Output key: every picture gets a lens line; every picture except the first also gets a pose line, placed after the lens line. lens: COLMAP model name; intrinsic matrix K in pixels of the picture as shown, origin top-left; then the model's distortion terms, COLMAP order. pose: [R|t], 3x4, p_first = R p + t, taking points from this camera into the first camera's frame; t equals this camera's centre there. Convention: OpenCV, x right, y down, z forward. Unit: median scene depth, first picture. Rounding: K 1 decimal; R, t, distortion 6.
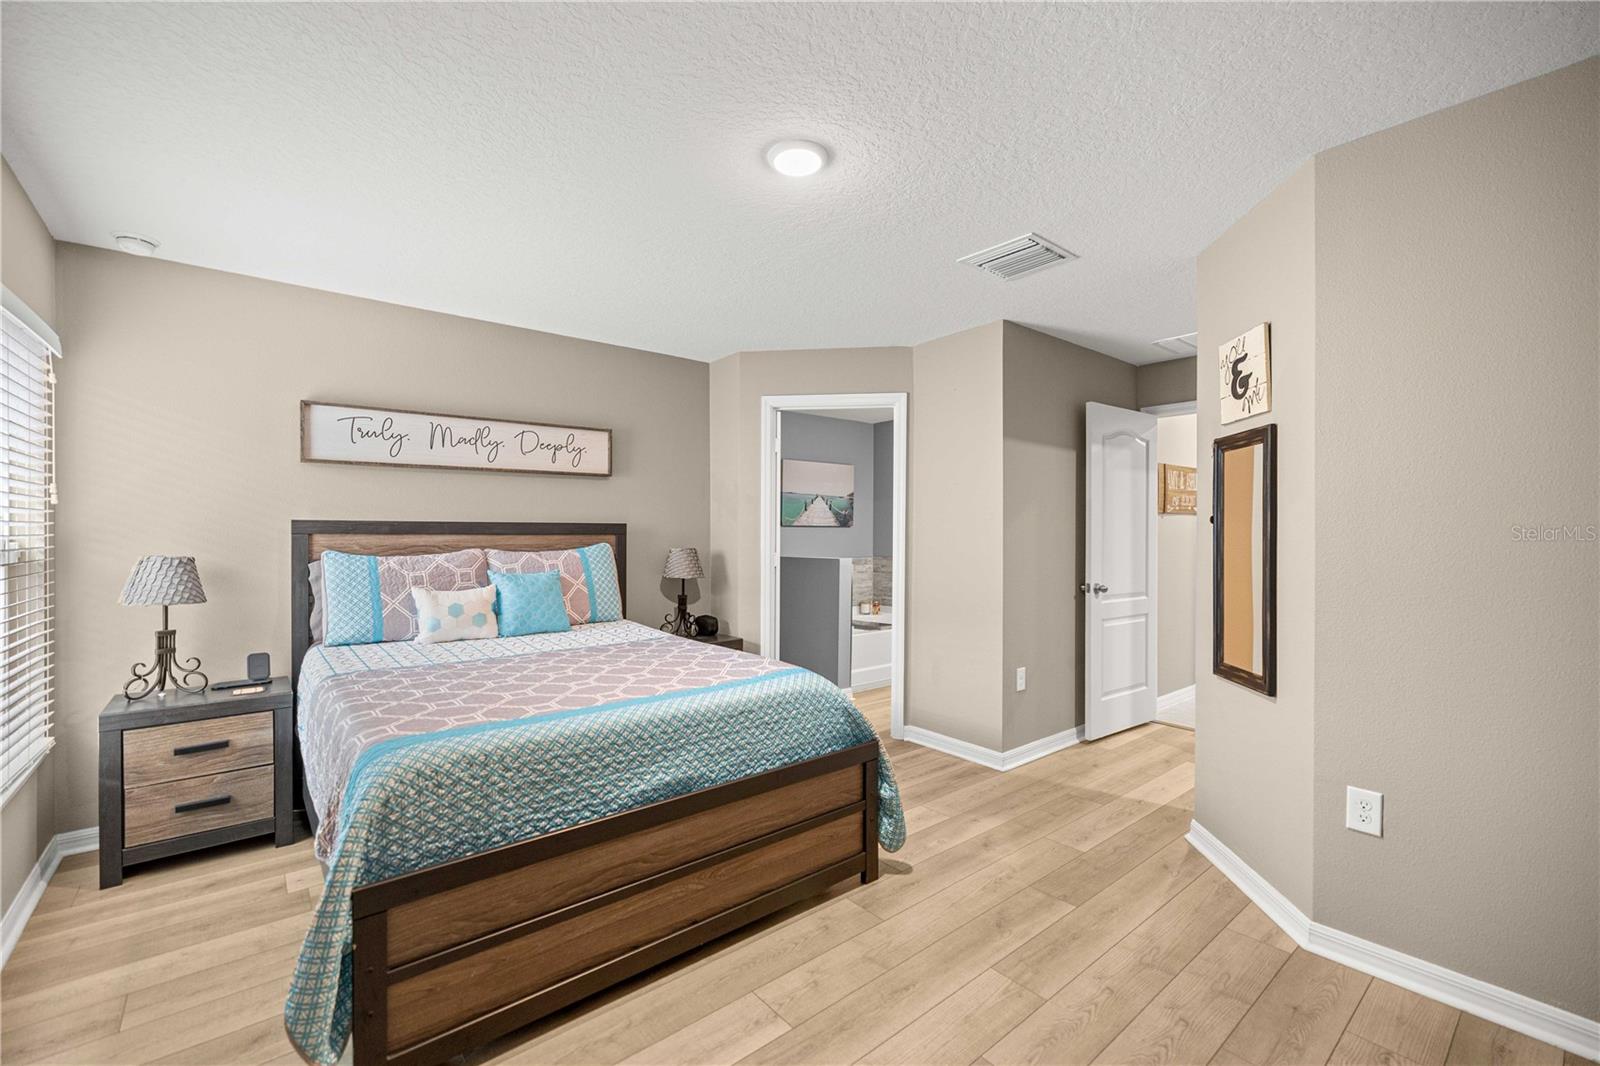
lens RADIAL K [[683.9, 0, 808.4], [0, 683.9, 533.9], [0, 0, 1]] dist [0.002014, -0.001507]
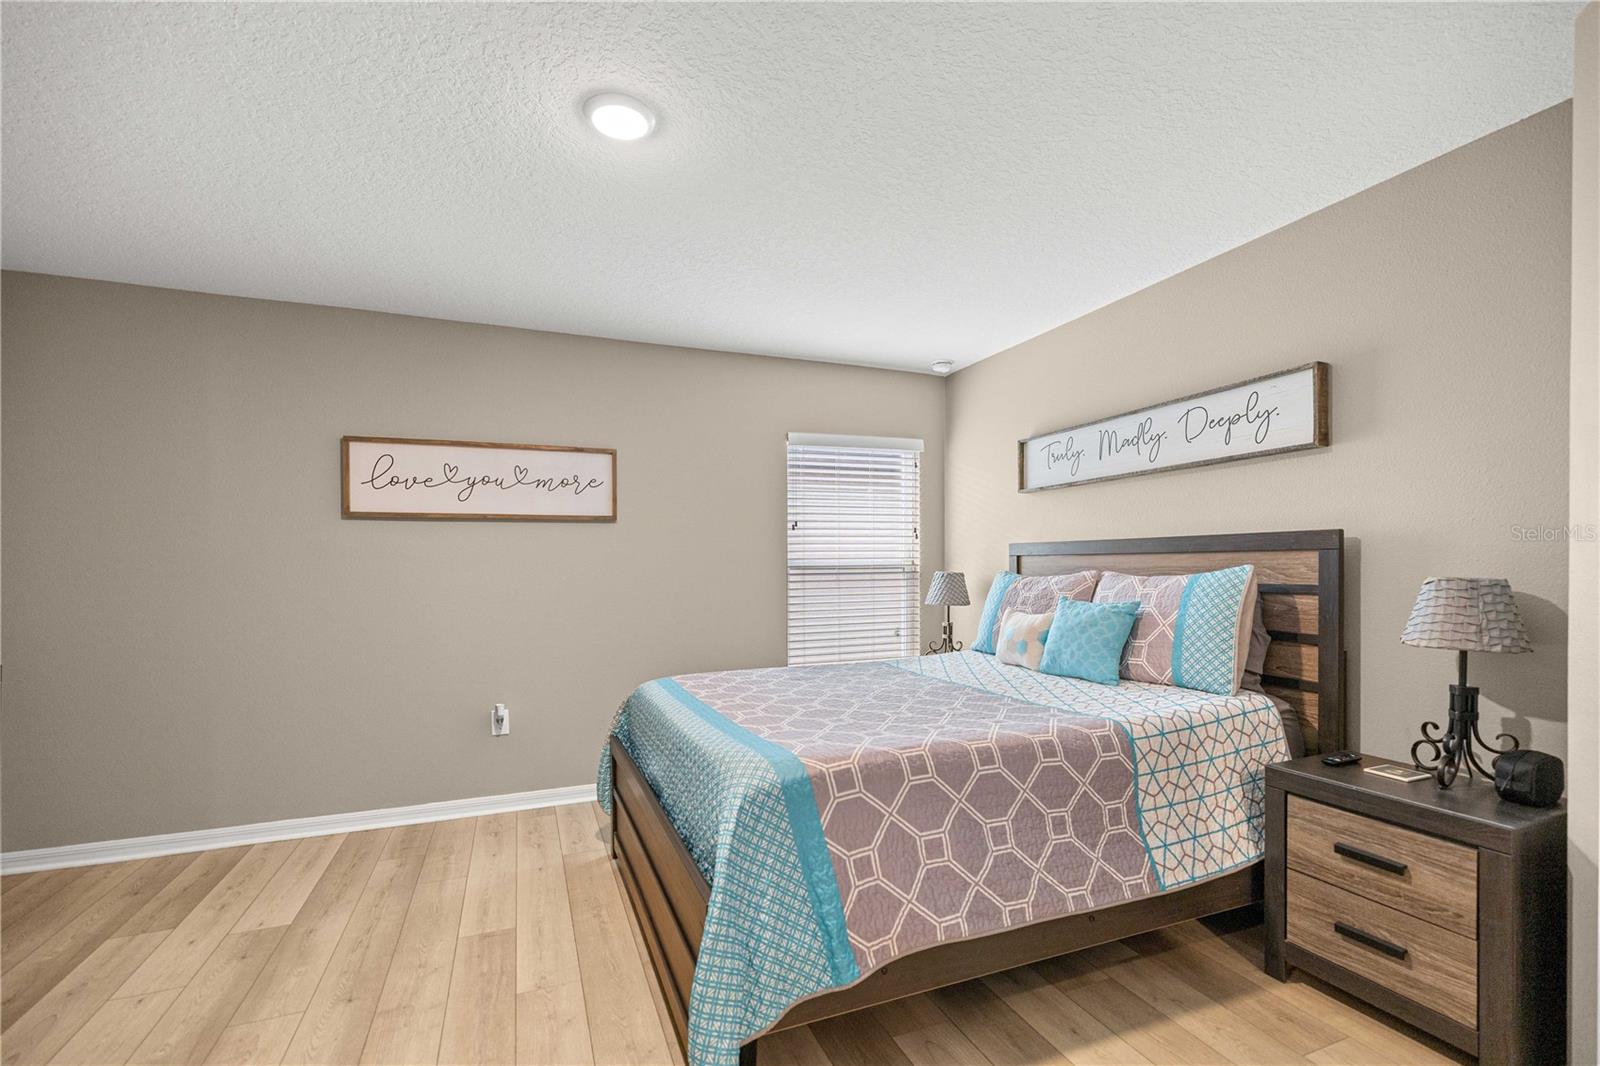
lens RADIAL K [[683.9, 0, 788.5], [0, 683.9, 568.6], [0, 0, 1]] dist [0.002014, -0.001507]
pose [[-0.332203, 0.015856, -0.943075, 0.429082], [0.015595, 0.999814, 0.011317, 0.003375], [0.943079, -0.010947, -0.332388, 0.873324]]
